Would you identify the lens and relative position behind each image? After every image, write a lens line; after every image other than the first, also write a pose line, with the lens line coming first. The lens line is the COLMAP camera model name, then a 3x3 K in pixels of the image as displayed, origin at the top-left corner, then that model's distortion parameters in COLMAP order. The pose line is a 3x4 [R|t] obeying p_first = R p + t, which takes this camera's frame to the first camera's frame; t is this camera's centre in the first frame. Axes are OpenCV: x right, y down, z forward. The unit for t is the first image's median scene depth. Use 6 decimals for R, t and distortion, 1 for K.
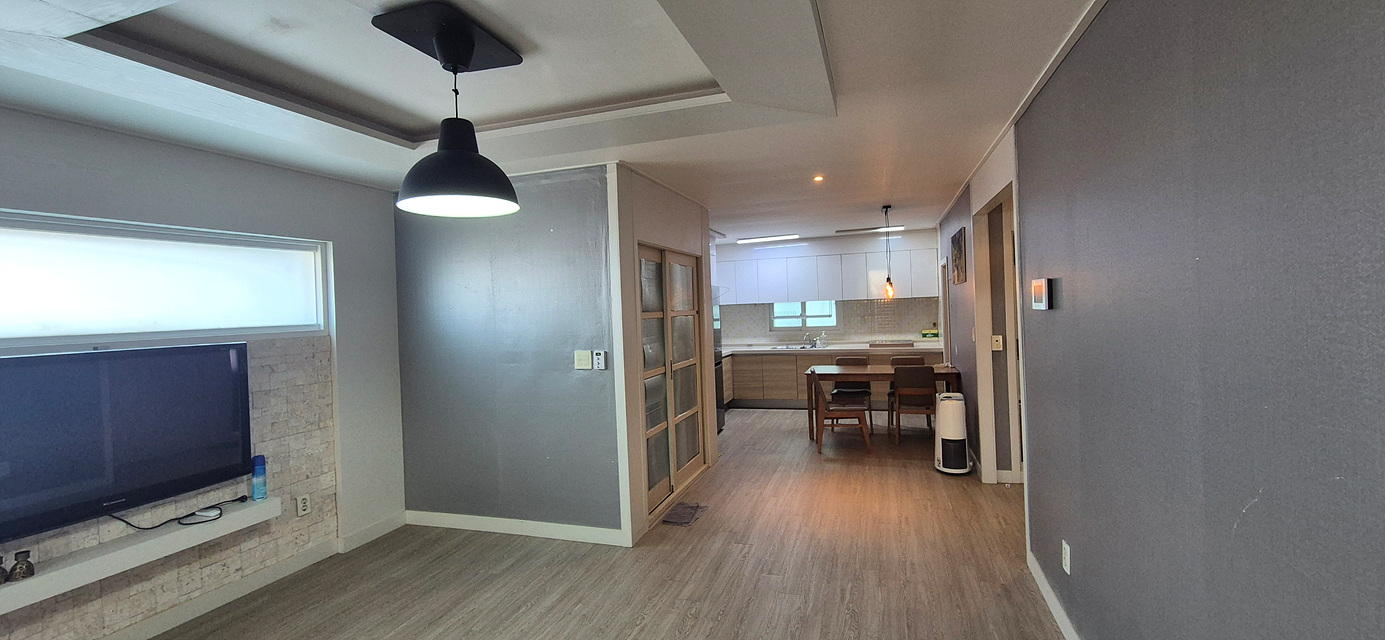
lens RADIAL K [[571.1, 0, 691.5], [0, 571.1, 319.2], [0, 0, 1]] dist [-0.000666, 0.000043]
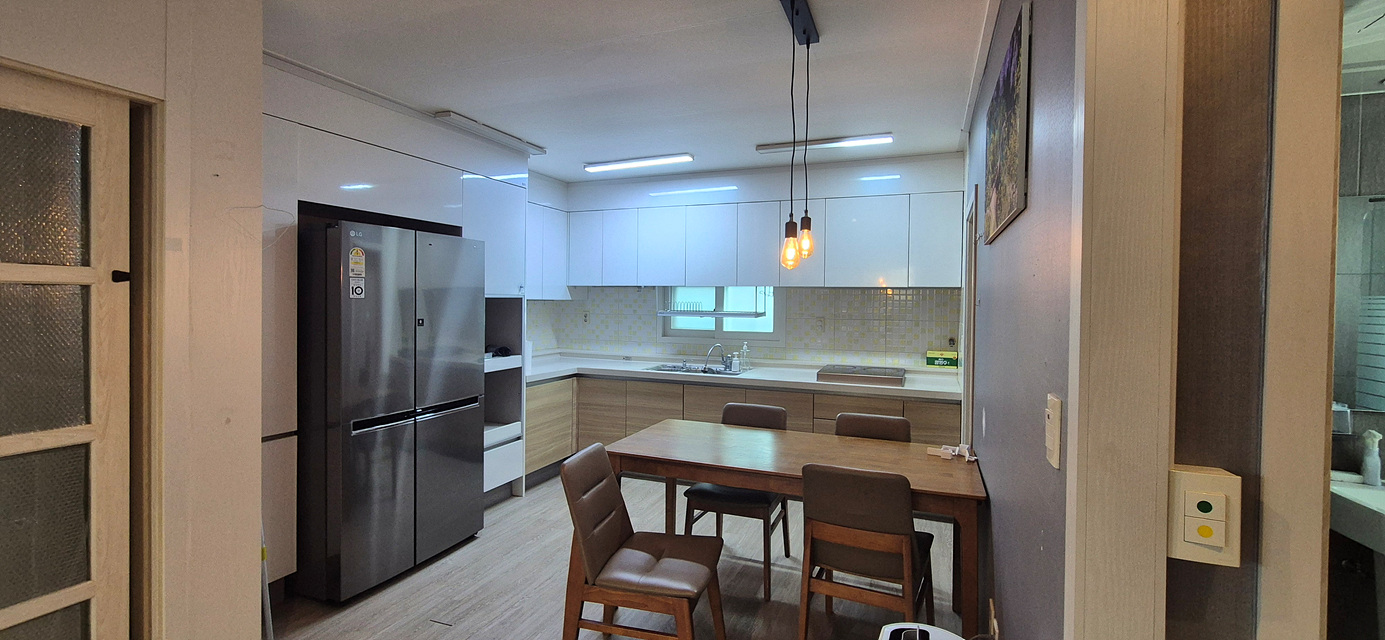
lens RADIAL K [[571.1, 0, 692.7], [0, 571.1, 311.2], [0, 0, 1]] dist [-0.000666, 0.000043]
pose [[0.996532, 0.048709, -0.067458, 0.227664], [-0.048808, 0.998808, 0.000183, -0.006097], [0.067386, 0.003110, 0.997722, 0.473704]]
